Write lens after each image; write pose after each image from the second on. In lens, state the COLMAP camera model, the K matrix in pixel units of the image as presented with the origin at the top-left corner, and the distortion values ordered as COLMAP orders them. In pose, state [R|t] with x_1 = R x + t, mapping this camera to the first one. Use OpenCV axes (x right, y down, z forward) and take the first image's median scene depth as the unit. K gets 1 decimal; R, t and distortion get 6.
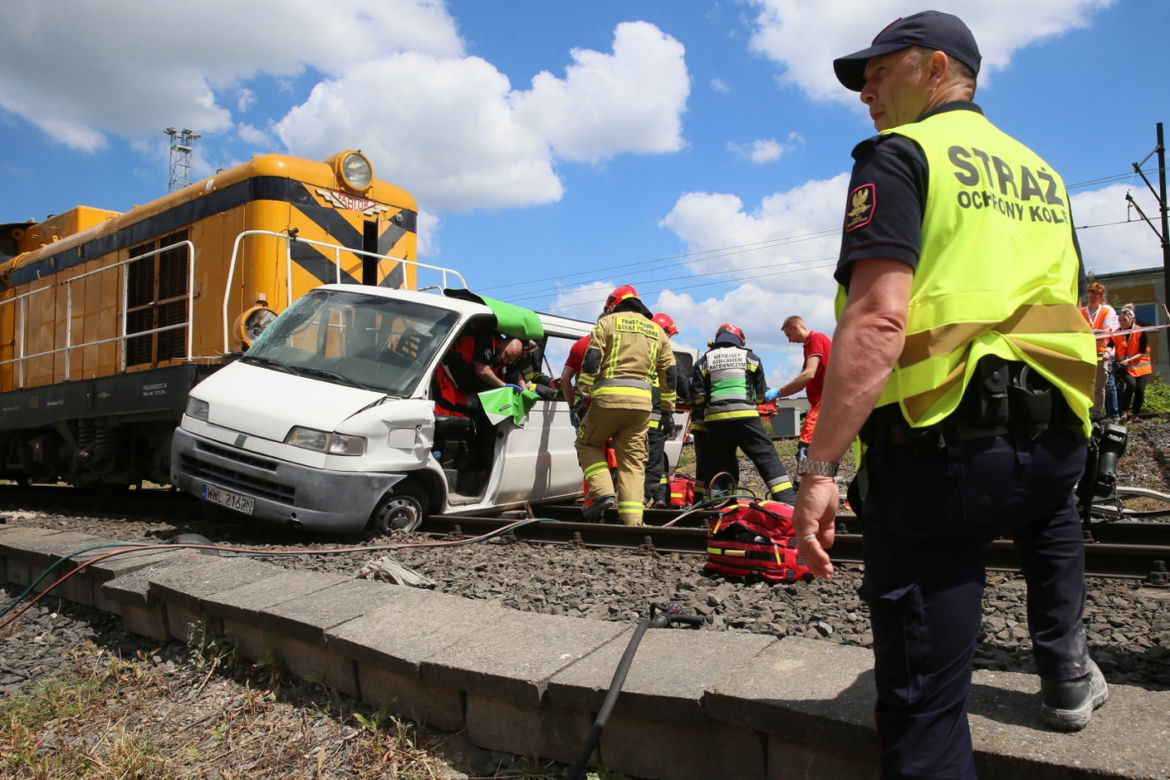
lens RADIAL K [[900.6, 0, 650.9], [0, 900.6, 410.4], [0, 0, 1]] dist [-0.062250, 0.018459]
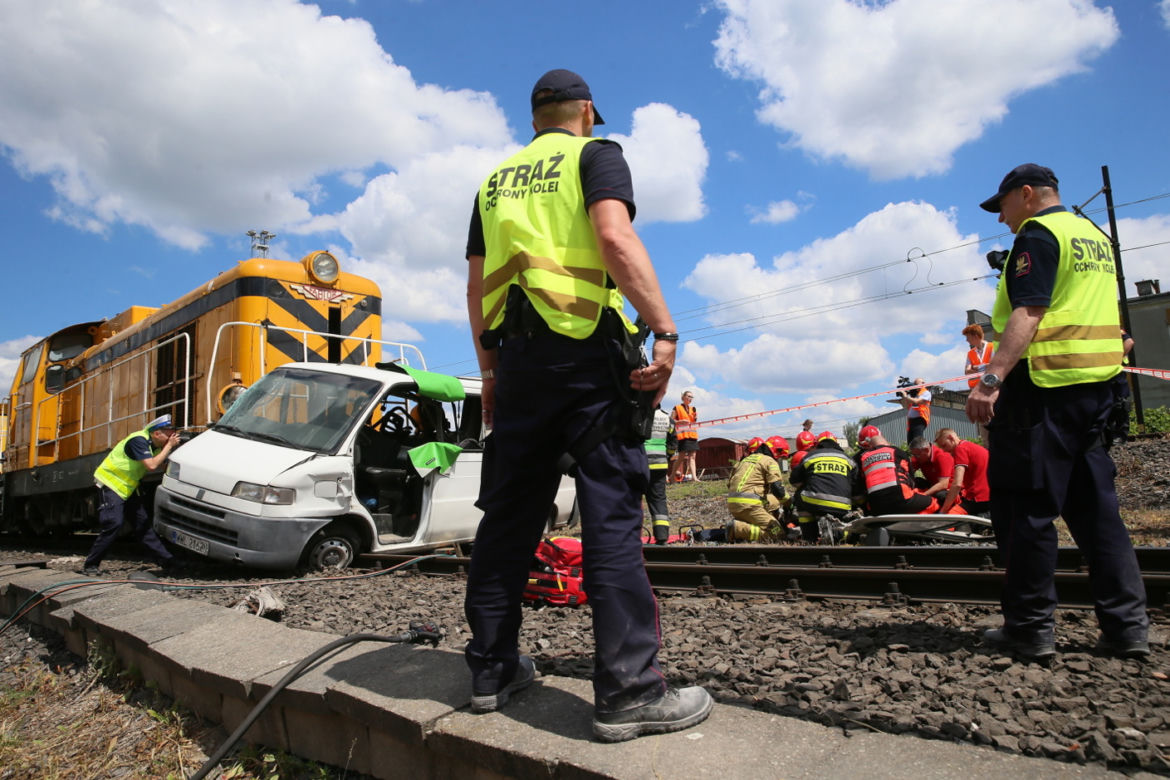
lens RADIAL K [[816.3, 0, 585.0], [0, 816.3, 390.0], [0, 0, 1]] dist [-0.095415, 0.084769]
pose [[0.991340, -0.045484, -0.123190, 0.177061], [0.035640, 0.996079, -0.080973, -0.001231], [0.126390, 0.075881, 0.989074, -0.035149]]
